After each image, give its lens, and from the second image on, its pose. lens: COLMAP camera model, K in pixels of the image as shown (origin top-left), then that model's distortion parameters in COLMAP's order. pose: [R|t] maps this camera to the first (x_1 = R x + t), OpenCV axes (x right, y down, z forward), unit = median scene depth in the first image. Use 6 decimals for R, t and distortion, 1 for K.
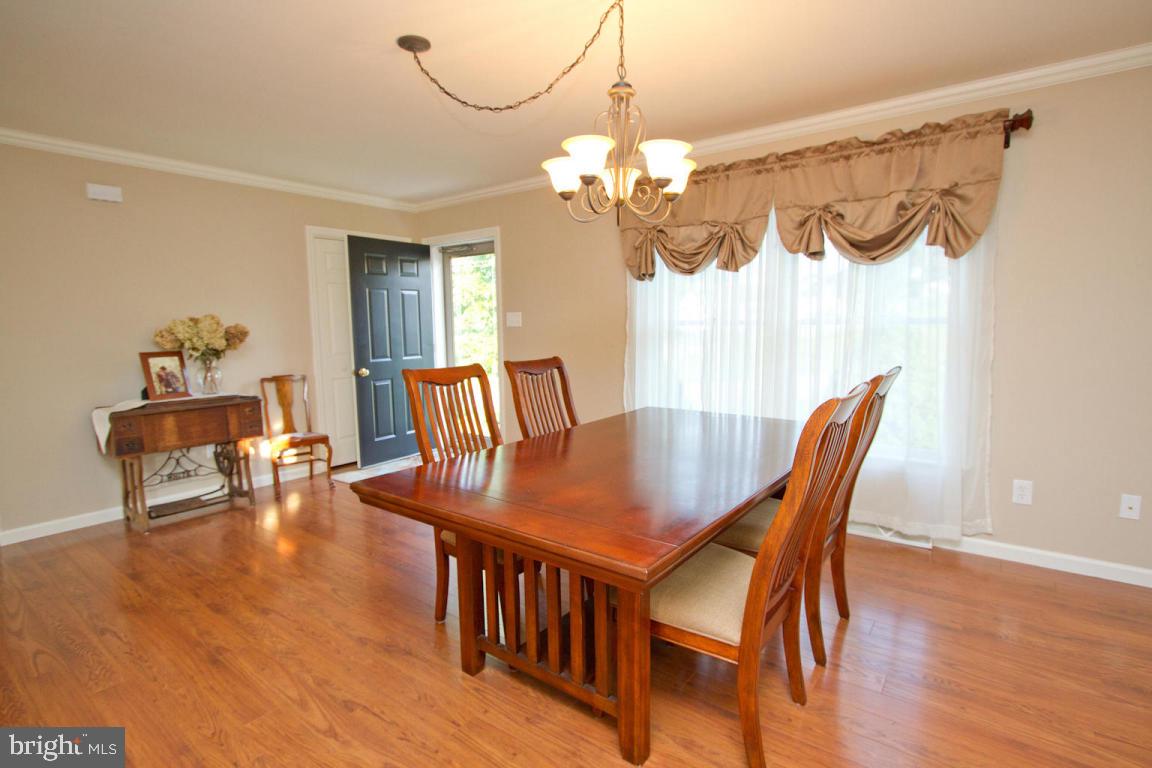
lens RADIAL K [[551.5, 0, 589.8], [0, 551.5, 397.3], [0, 0, 1]] dist [-0.023787, -0.000266]
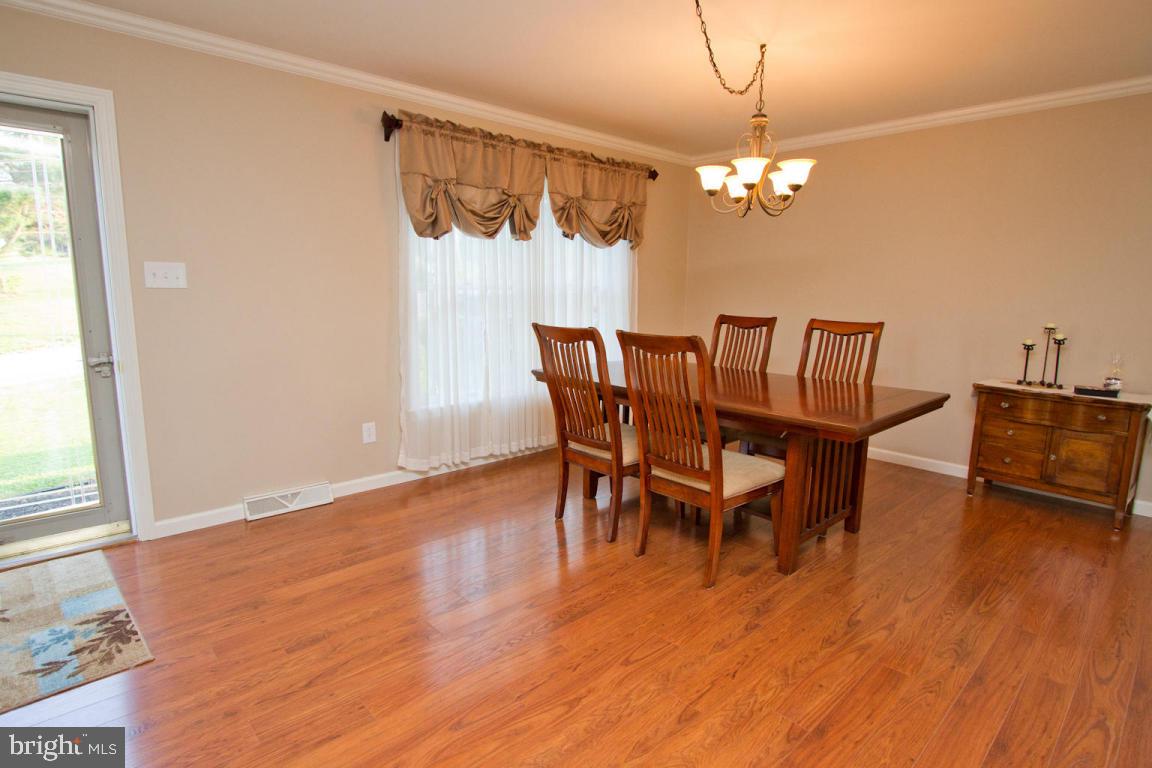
lens RADIAL K [[588.1, 0, 581.2], [0, 588.1, 386.0], [0, 0, 1]] dist [-0.003045, 0.000557]
pose [[0.191371, -0.144673, 0.970797, -0.967955], [0.121188, 0.984992, 0.122899, -0.080297], [-0.974007, 0.094130, 0.206032, 0.728964]]
